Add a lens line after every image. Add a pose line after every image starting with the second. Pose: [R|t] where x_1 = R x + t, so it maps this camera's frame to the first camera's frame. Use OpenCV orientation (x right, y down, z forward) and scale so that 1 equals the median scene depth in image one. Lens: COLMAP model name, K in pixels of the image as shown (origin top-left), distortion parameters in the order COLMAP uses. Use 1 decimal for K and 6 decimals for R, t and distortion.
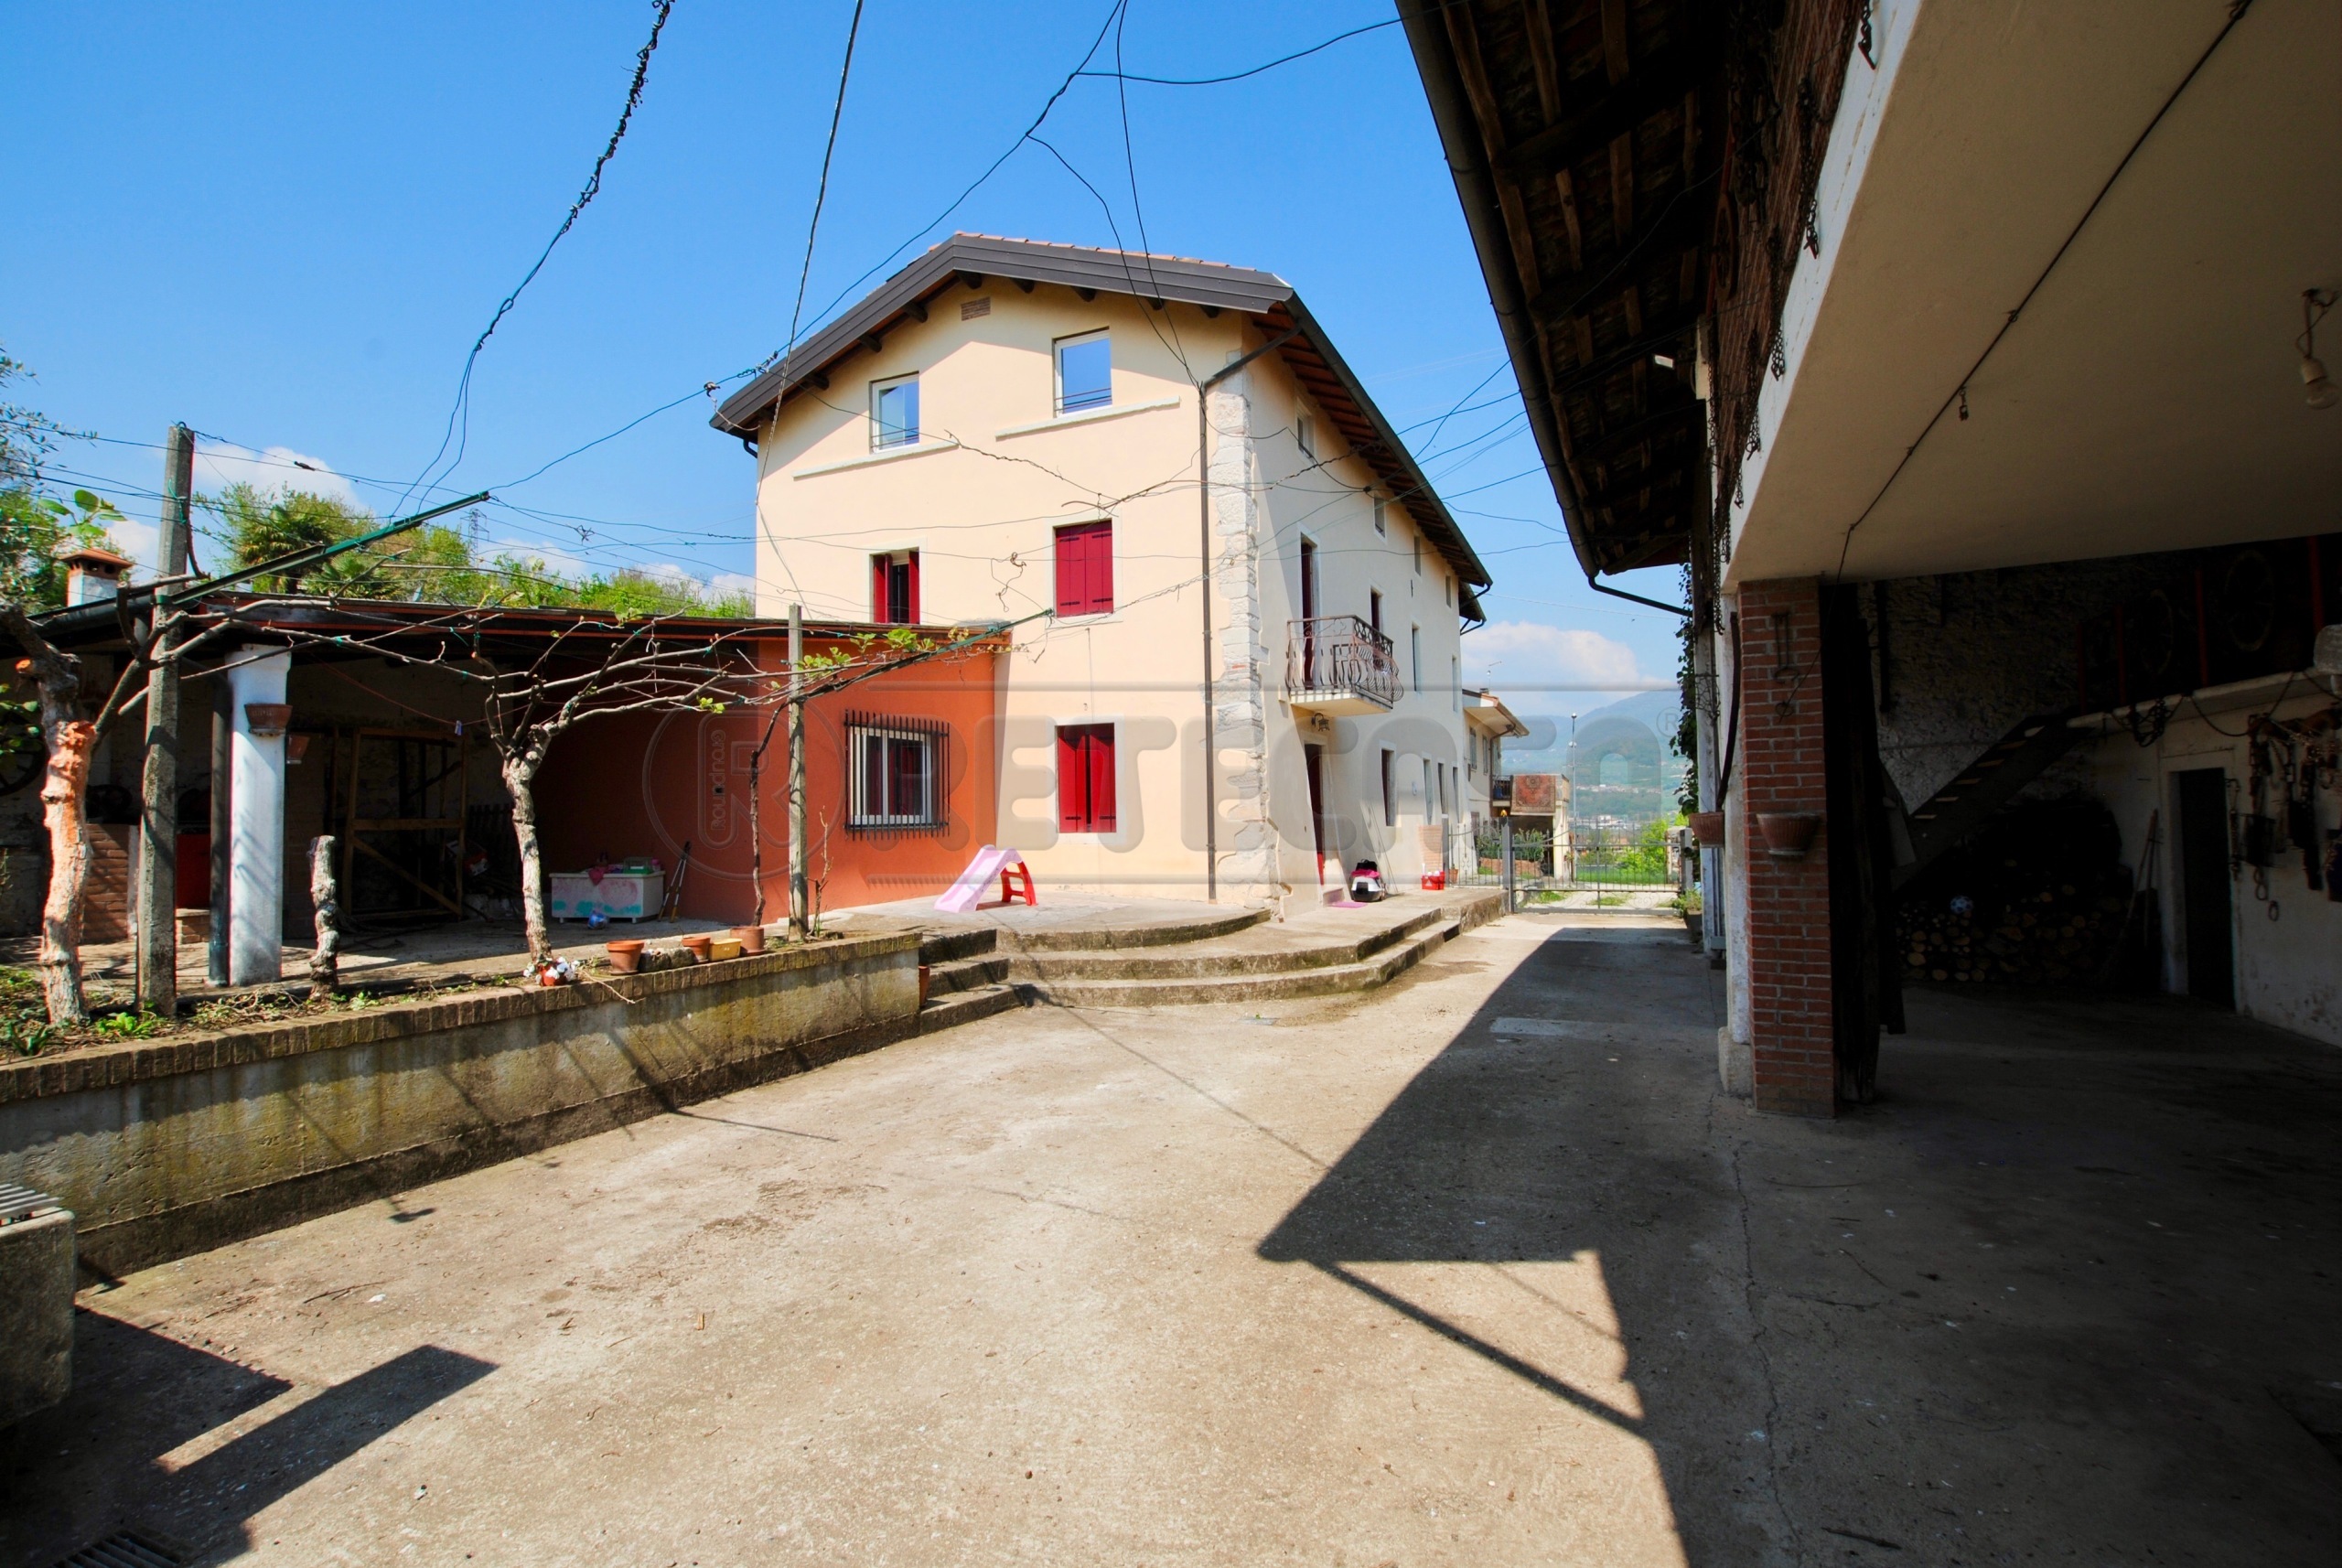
lens RADIAL K [[1048.8, 0, 1171.3], [0, 1048.8, 785.5], [0, 0, 1]] dist [-0.034932, 0.006105]
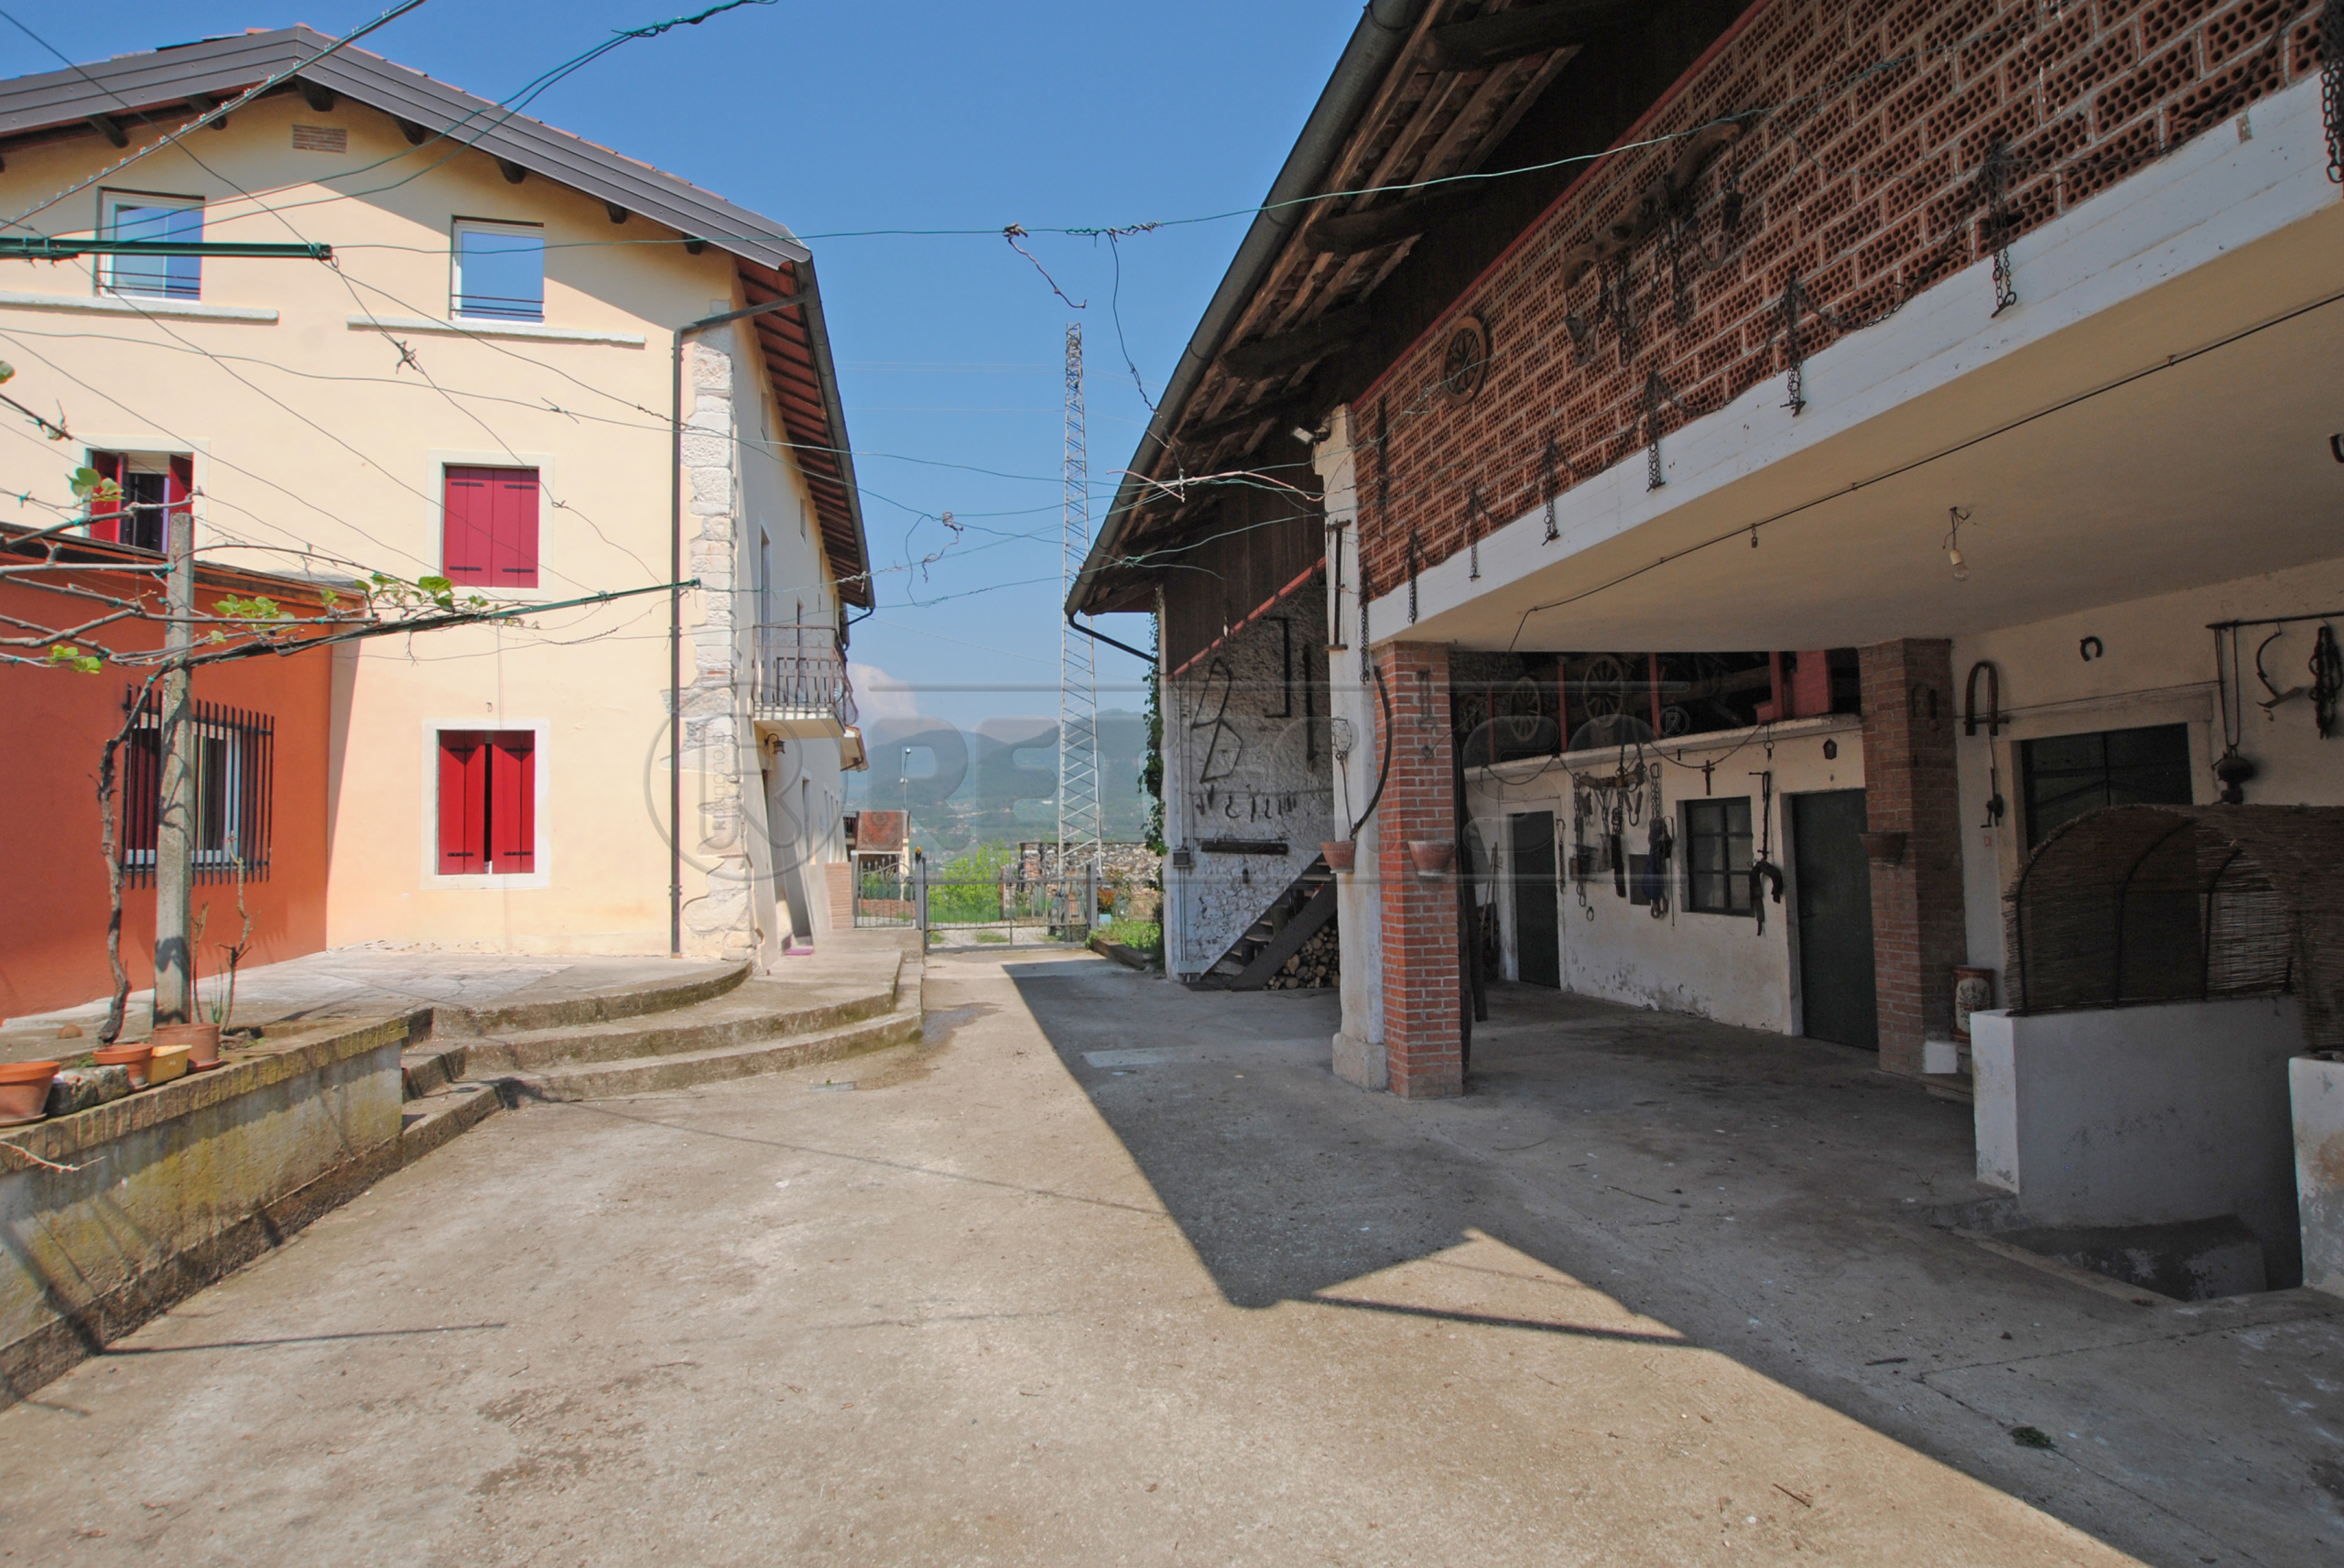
lens RADIAL K [[1118.8, 0, 1177.6], [0, 1118.8, 787.6], [0, 0, 1]] dist [-0.031682, 0.002962]
pose [[0.795953, 0.030660, 0.604581, -0.374430], [-0.011172, 0.999291, -0.035968, 0.014152], [-0.605255, 0.021874, 0.795731, 0.149589]]
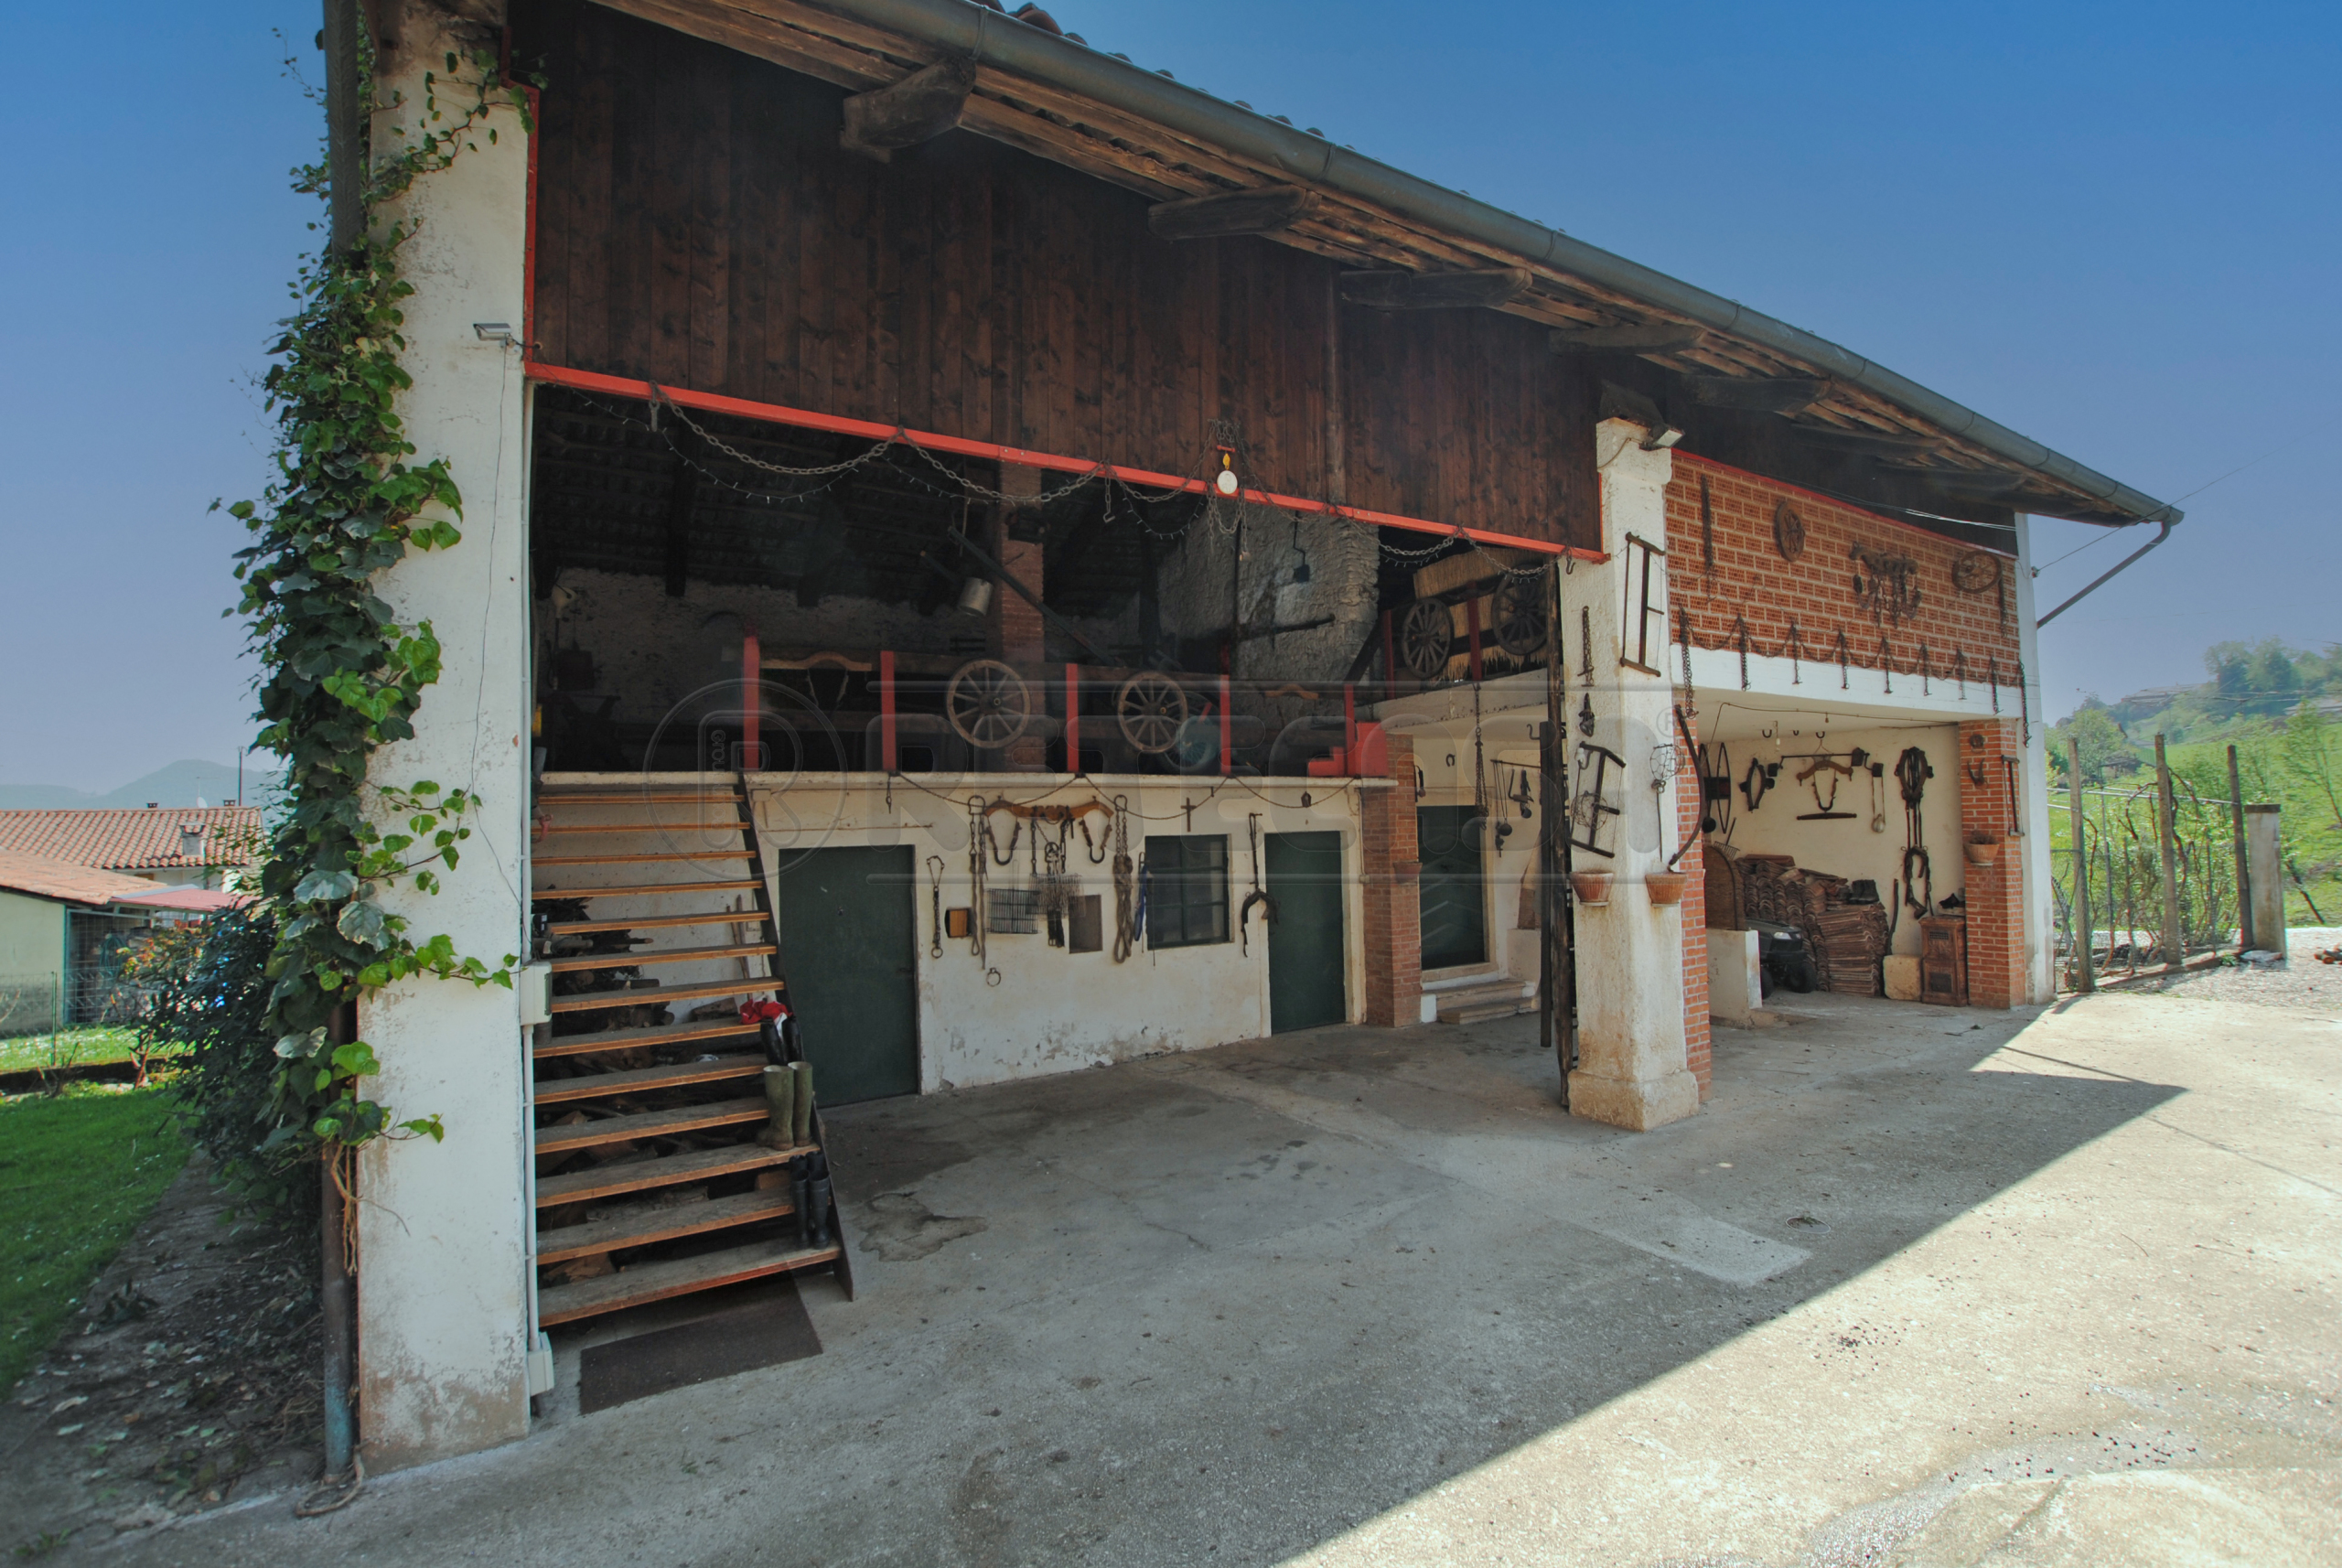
lens RADIAL K [[1048.8, 0, 1178.6], [0, 1048.8, 785.2], [0, 0, 1]] dist [-0.034932, 0.006105]
pose [[-0.829434, 0.058196, 0.555565, 0.351624], [0.018685, 0.996892, -0.076530, 0.009094], [-0.558292, -0.053095, -0.827944, 2.307046]]
